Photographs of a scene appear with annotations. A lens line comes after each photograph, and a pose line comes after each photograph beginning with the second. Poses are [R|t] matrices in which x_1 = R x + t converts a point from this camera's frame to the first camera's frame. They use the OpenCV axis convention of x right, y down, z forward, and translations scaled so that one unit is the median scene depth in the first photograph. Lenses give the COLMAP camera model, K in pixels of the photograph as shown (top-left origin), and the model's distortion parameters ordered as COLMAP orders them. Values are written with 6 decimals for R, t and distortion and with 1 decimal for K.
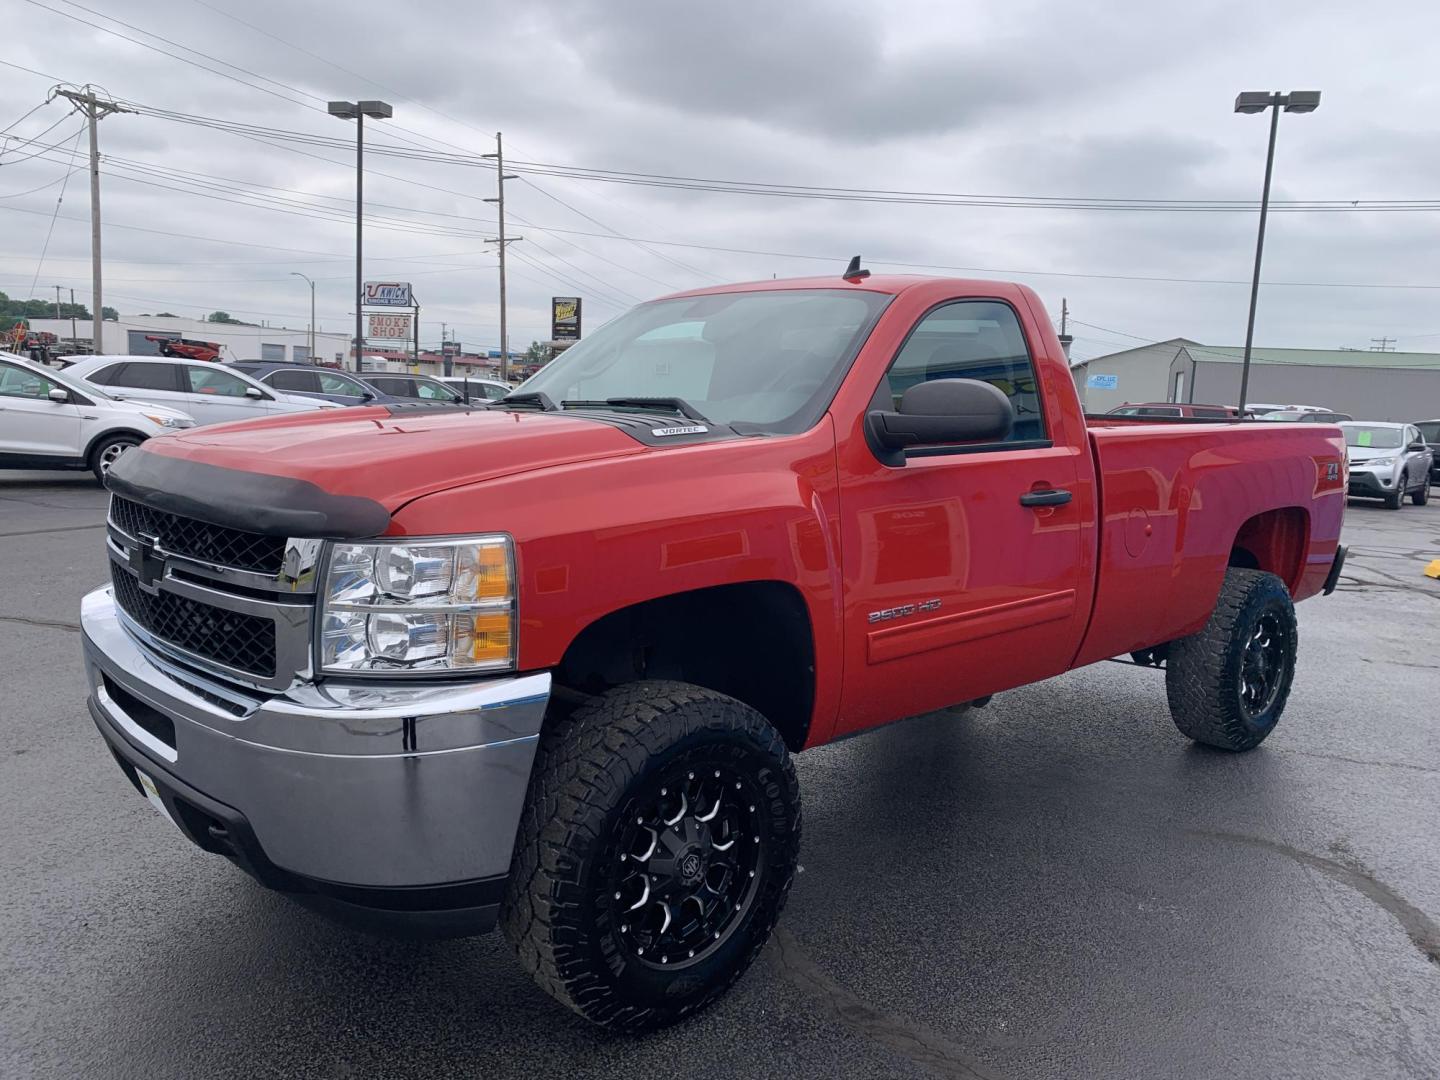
lens RADIAL K [[1089.0, 0, 716.5], [0, 1089.0, 535.5], [0, 0, 1]] dist [0.020169, -0.028885]
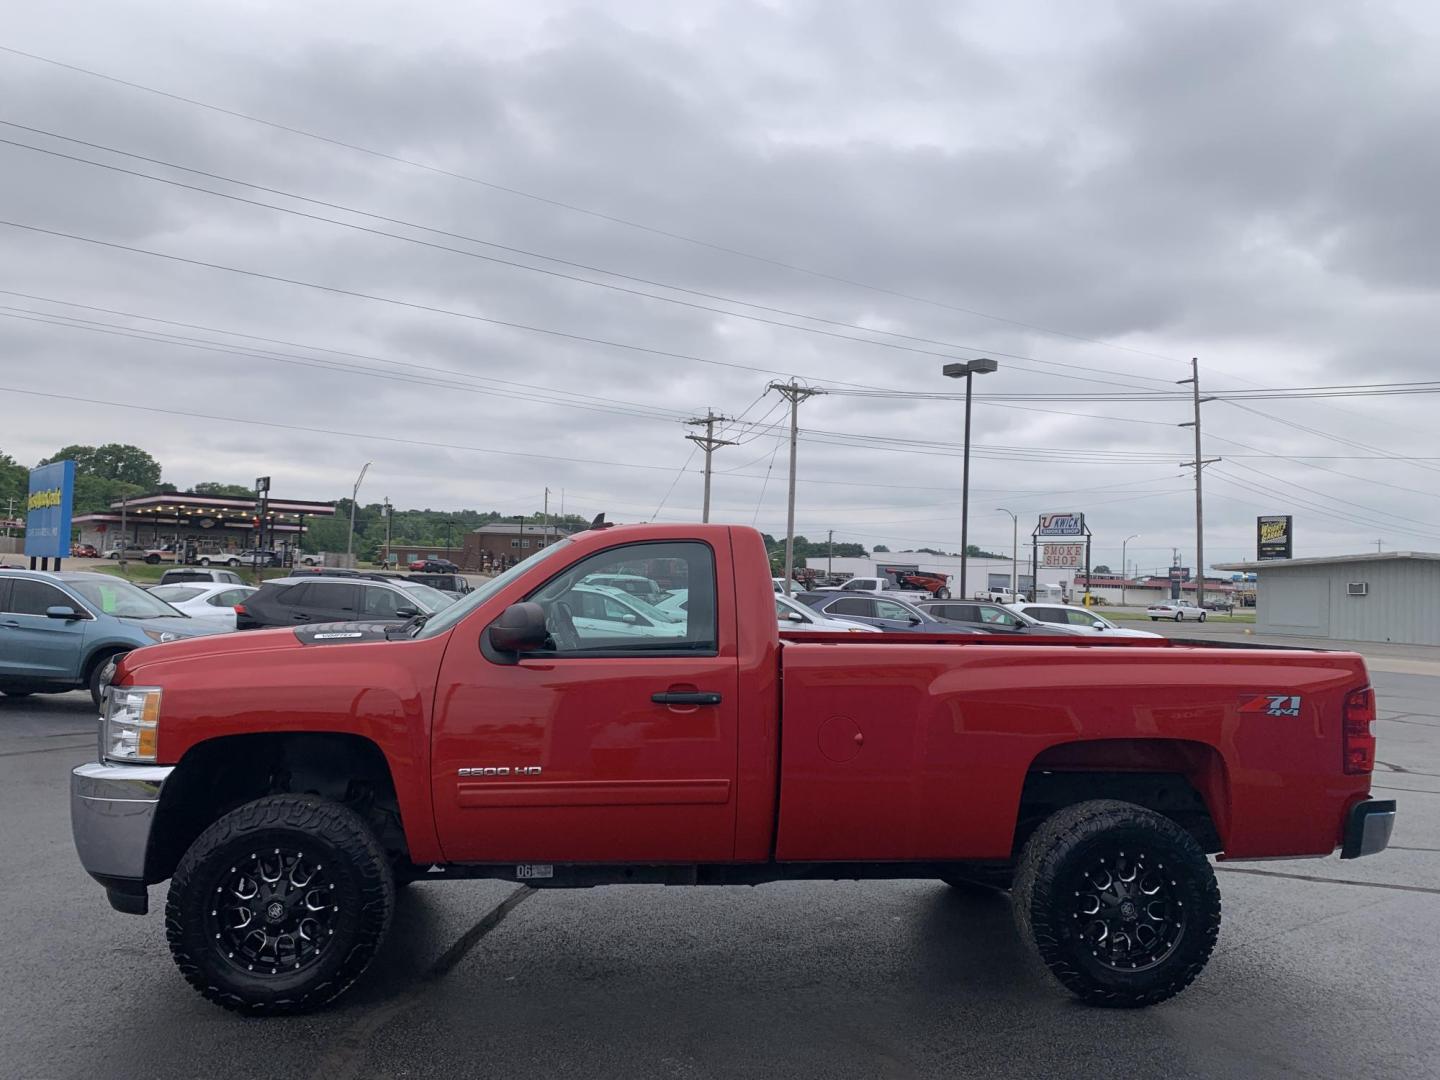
lens RADIAL K [[1072.5, 0, 727.4], [0, 1072.5, 616.6], [0, 0, 1]] dist [0.047205, 0.000738]
pose [[0.791610, -0.000108, -0.611027, 0.076765], [-0.080074, 0.991358, -0.103914, -0.000308], [0.605758, 0.131186, 0.784760, 0.005337]]
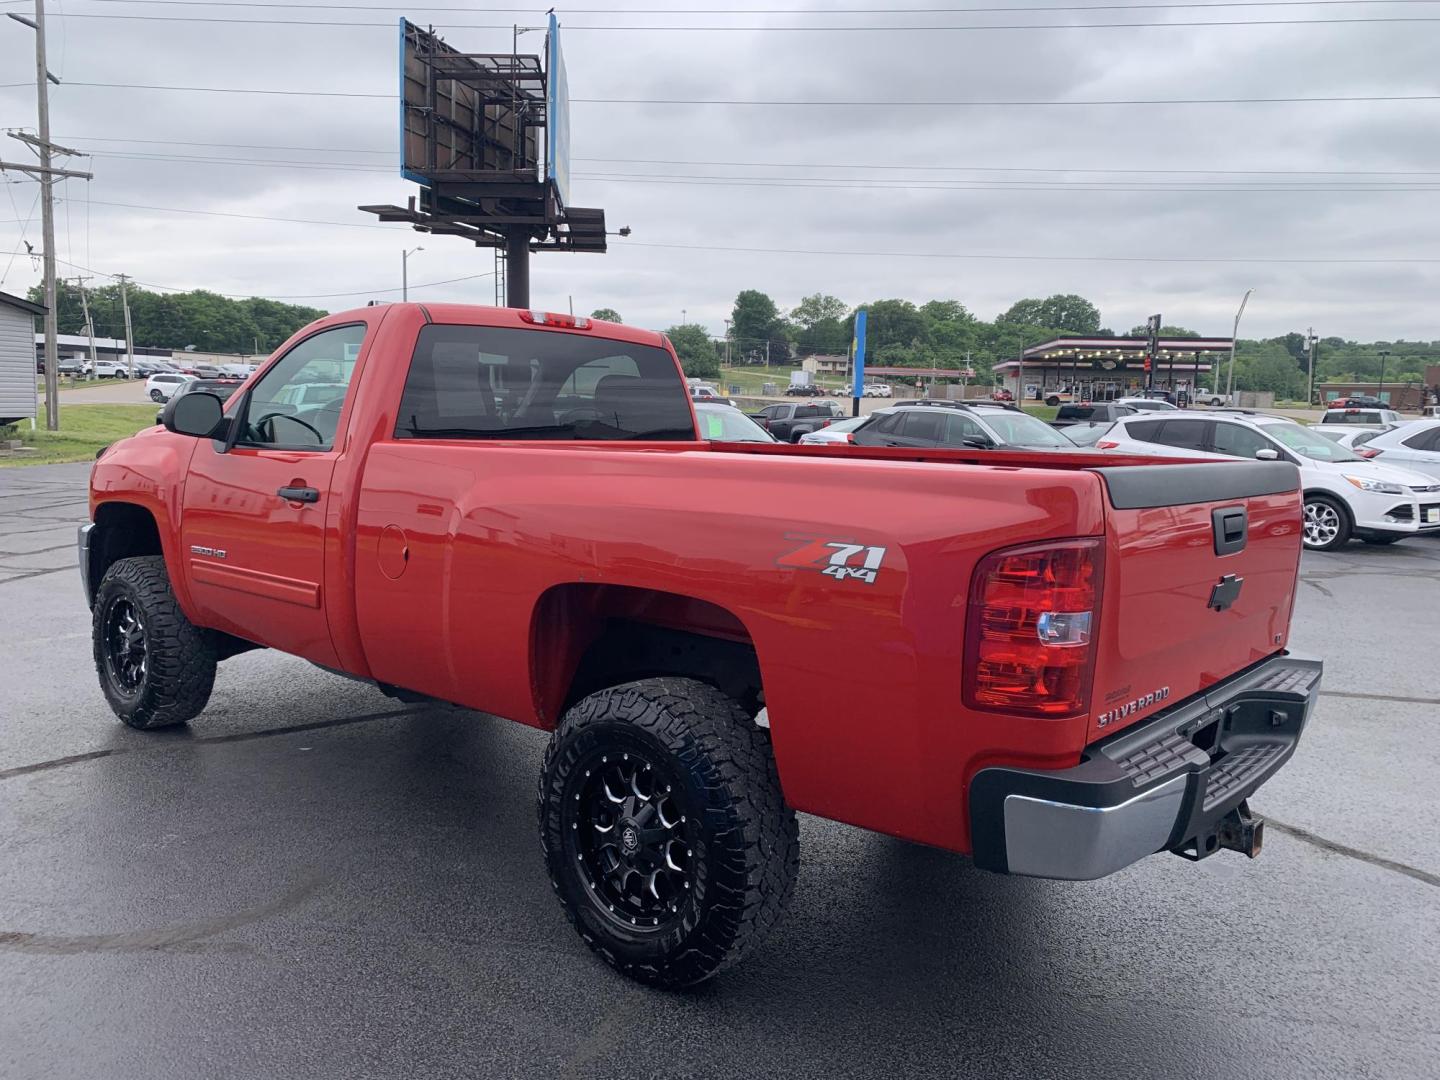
lens RADIAL K [[1100.6, 0, 720.0], [0, 1100.6, 540.0], [0, 0, 1]] dist [-0.000752, -0.008966]
pose [[0.099656, 0.084523, -0.991426, 0.108092], [-0.154266, 0.985650, 0.068524, -0.009695], [0.982991, 0.146115, 0.111265, 0.094706]]
